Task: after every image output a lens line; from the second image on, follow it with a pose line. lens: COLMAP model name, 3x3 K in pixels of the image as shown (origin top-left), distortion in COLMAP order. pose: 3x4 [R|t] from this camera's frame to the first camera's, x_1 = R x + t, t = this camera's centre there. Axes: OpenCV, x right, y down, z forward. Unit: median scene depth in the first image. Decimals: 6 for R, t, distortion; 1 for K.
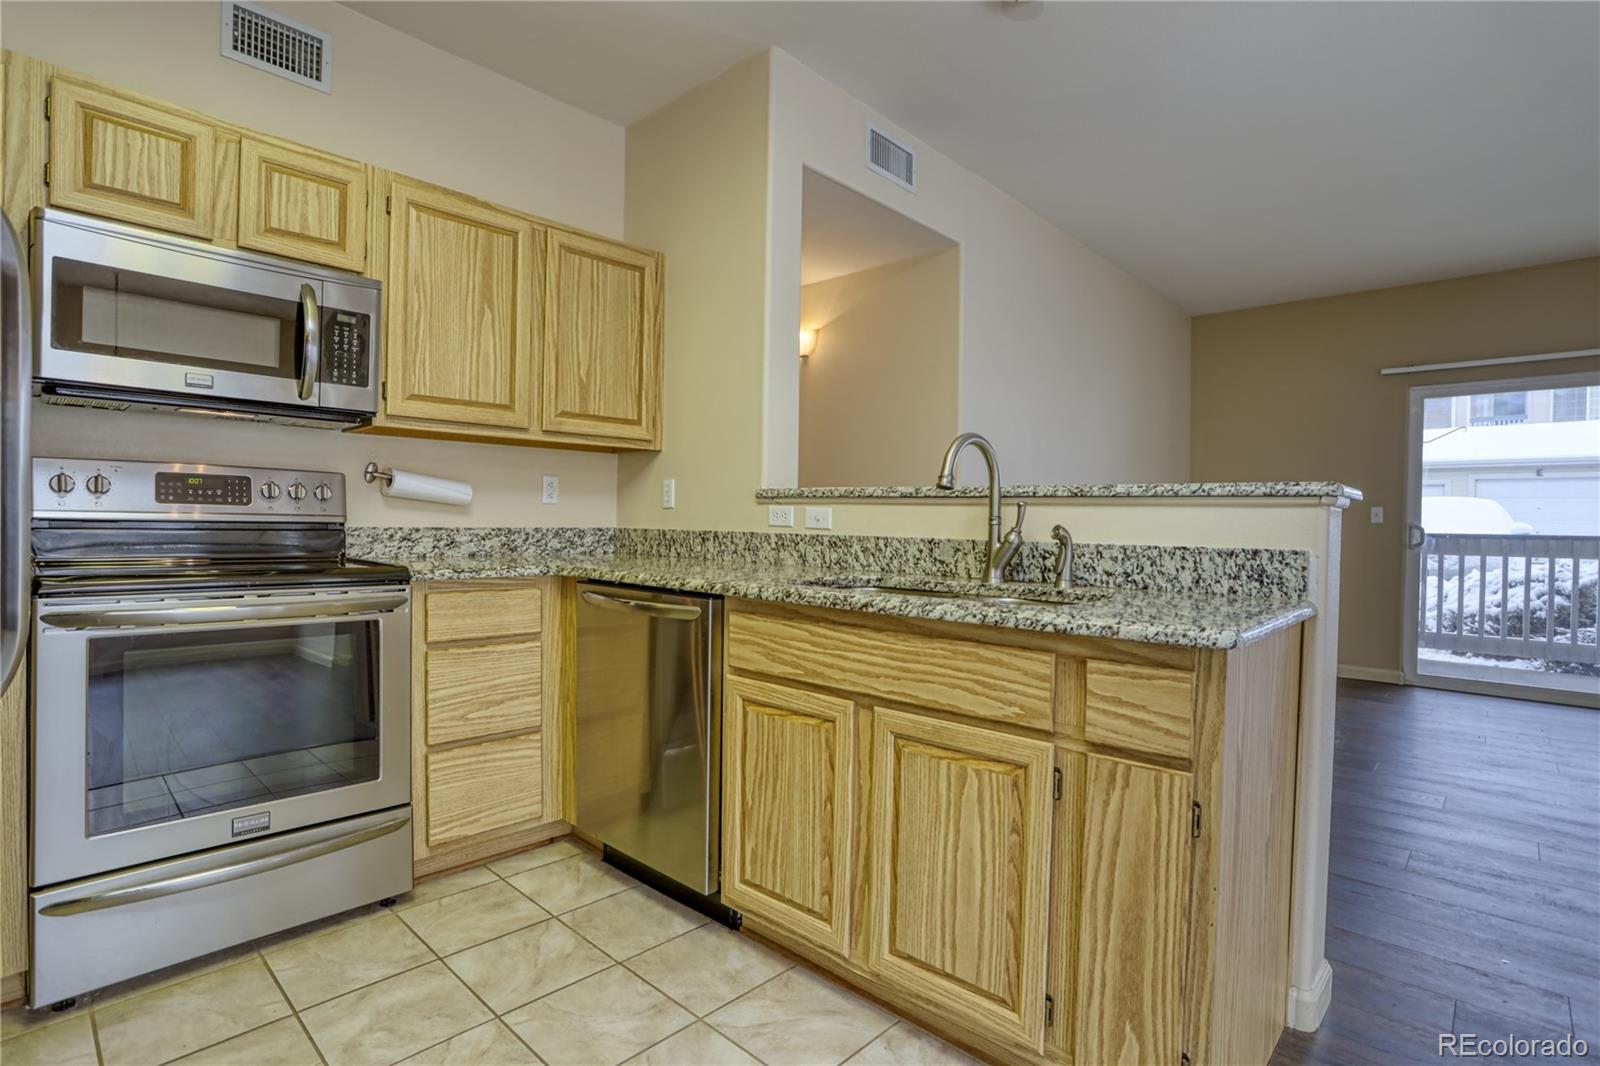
lens RADIAL K [[784.7, 0, 829.2], [0, 784.7, 536.0], [0, 0, 1]] dist [-0.025704, 0.000711]
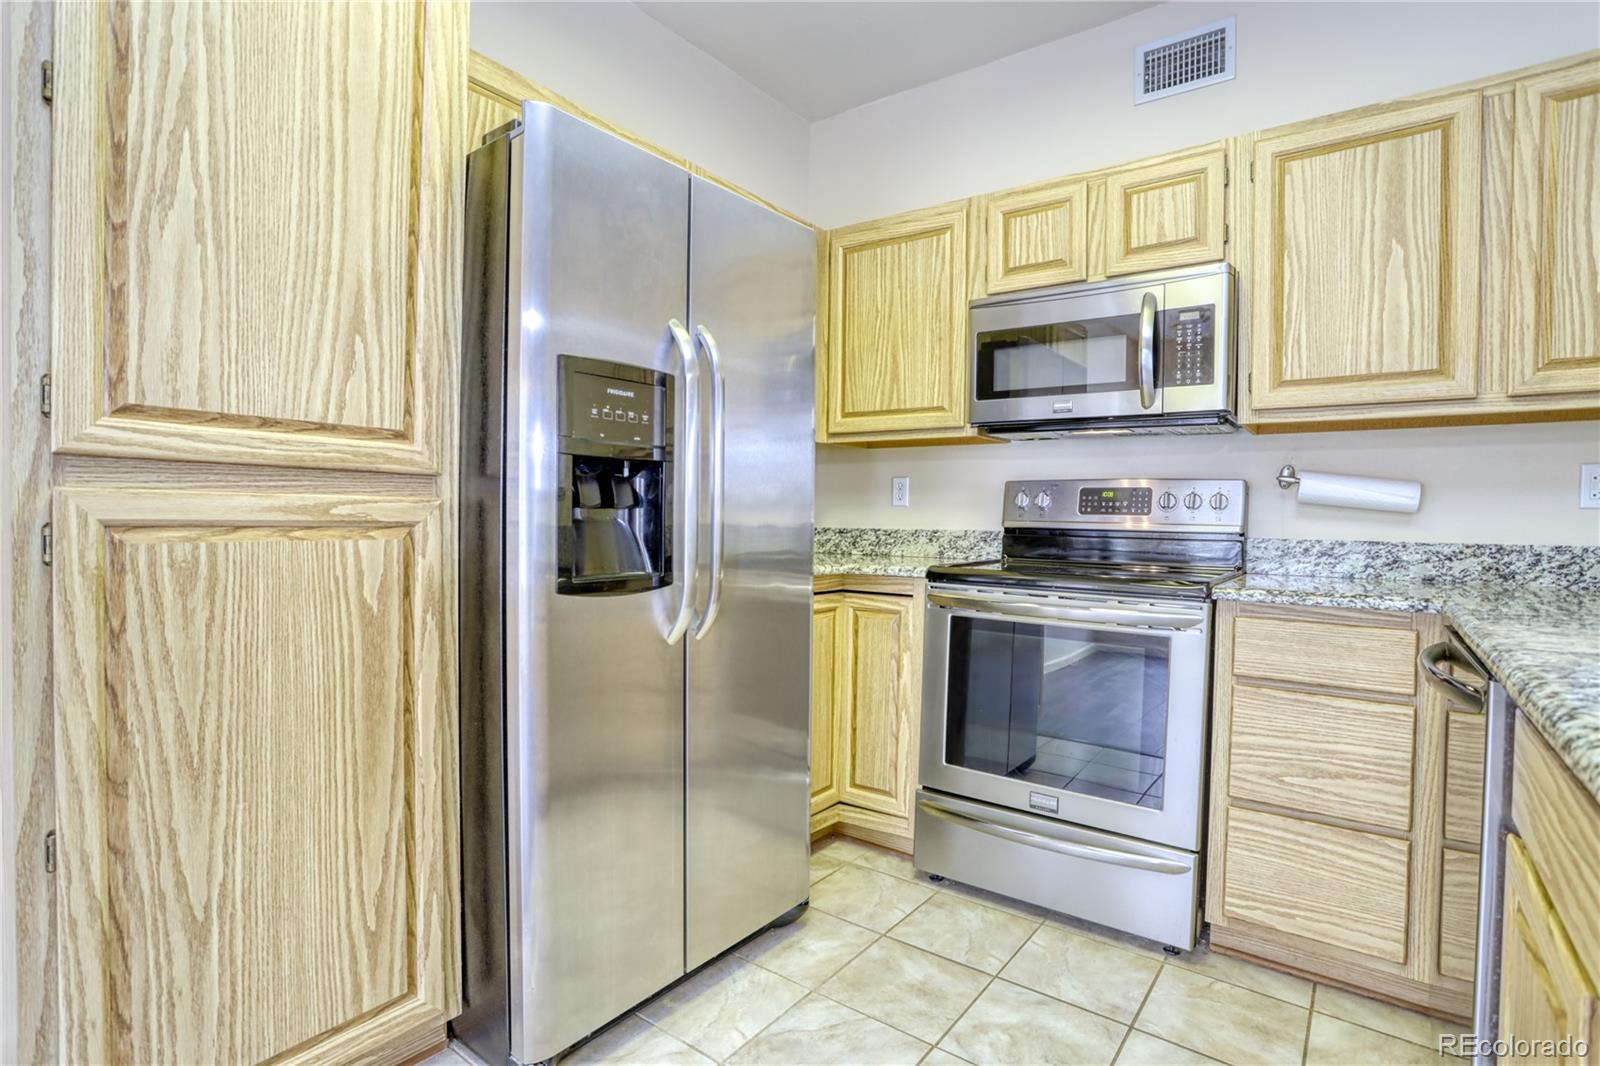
lens RADIAL K [[805.6, 0, 800.0], [0, 805.6, 533.0], [0, 0, 1]] dist [-0.016346, 0.000520]
pose [[0.090921, 0.006003, -0.995840, 0.288231], [-0.034177, 0.999412, 0.002904, -0.002338], [0.995271, 0.033771, 0.091073, 0.419293]]
